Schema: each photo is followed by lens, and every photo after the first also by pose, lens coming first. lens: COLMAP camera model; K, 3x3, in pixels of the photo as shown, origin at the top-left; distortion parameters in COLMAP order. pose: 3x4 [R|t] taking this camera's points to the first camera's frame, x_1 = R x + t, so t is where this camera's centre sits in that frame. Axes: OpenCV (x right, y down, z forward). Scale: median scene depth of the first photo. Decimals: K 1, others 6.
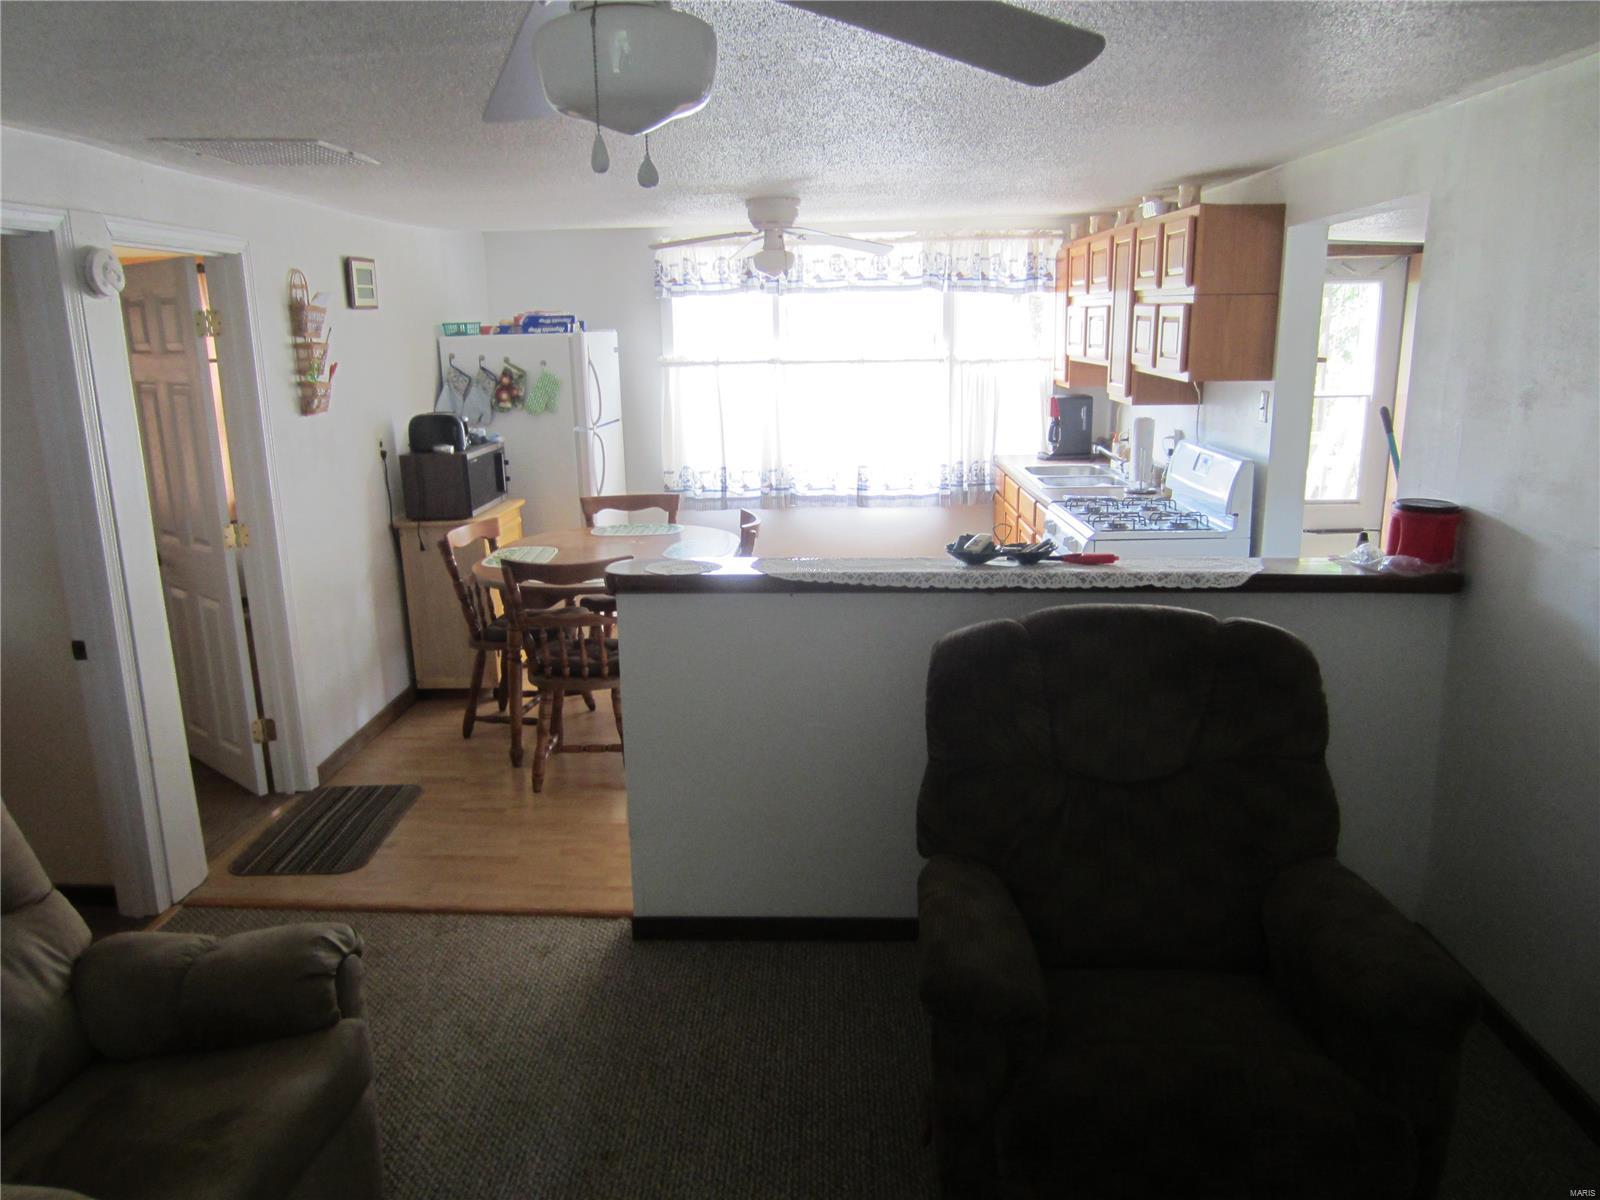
lens RADIAL K [[1142.6, 0, 800.0], [0, 1142.6, 600.0], [0, 0, 1]] dist [-0.025459, 0.009422]
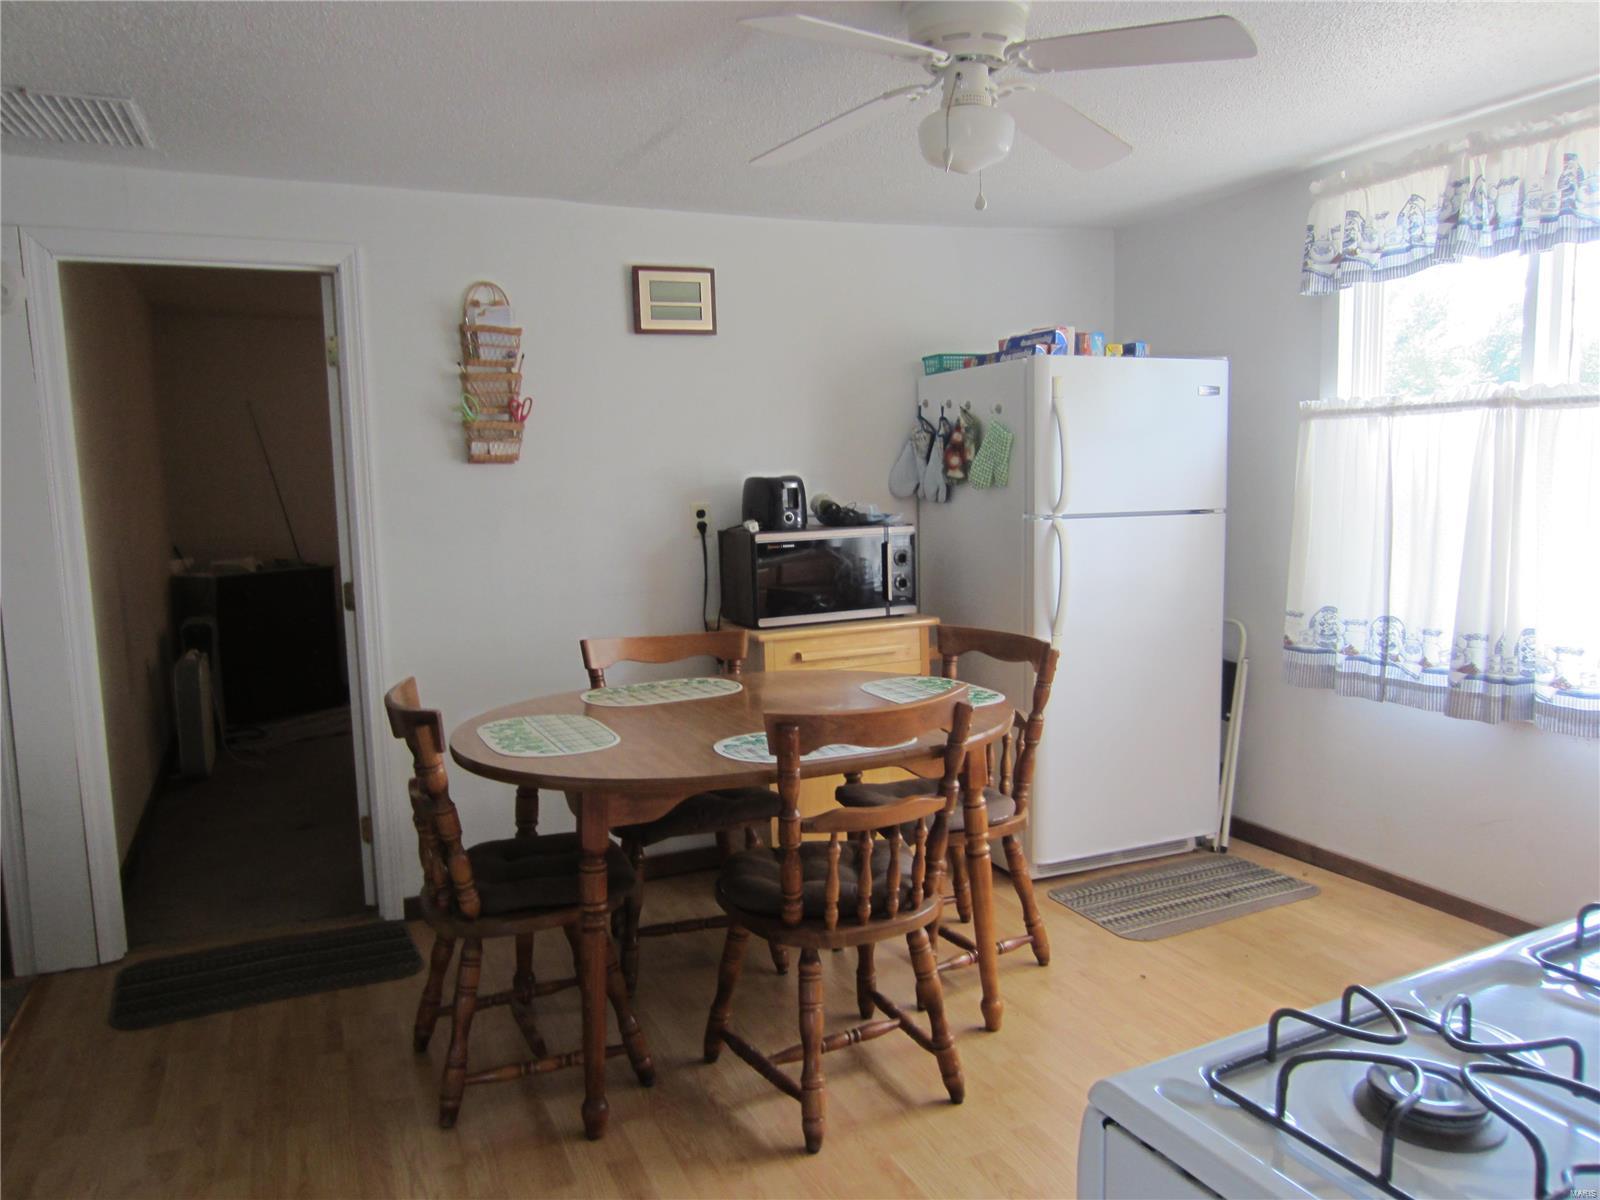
lens RADIAL K [[1142.6, 0, 800.0], [0, 1142.6, 600.0], [0, 0, 1]] dist [-0.025459, 0.009422]
pose [[0.454181, 0.111685, -0.883881, 0.263346], [-0.195214, 0.980477, 0.023580, -0.088807], [0.869259, 0.161837, 0.467116, 0.567910]]
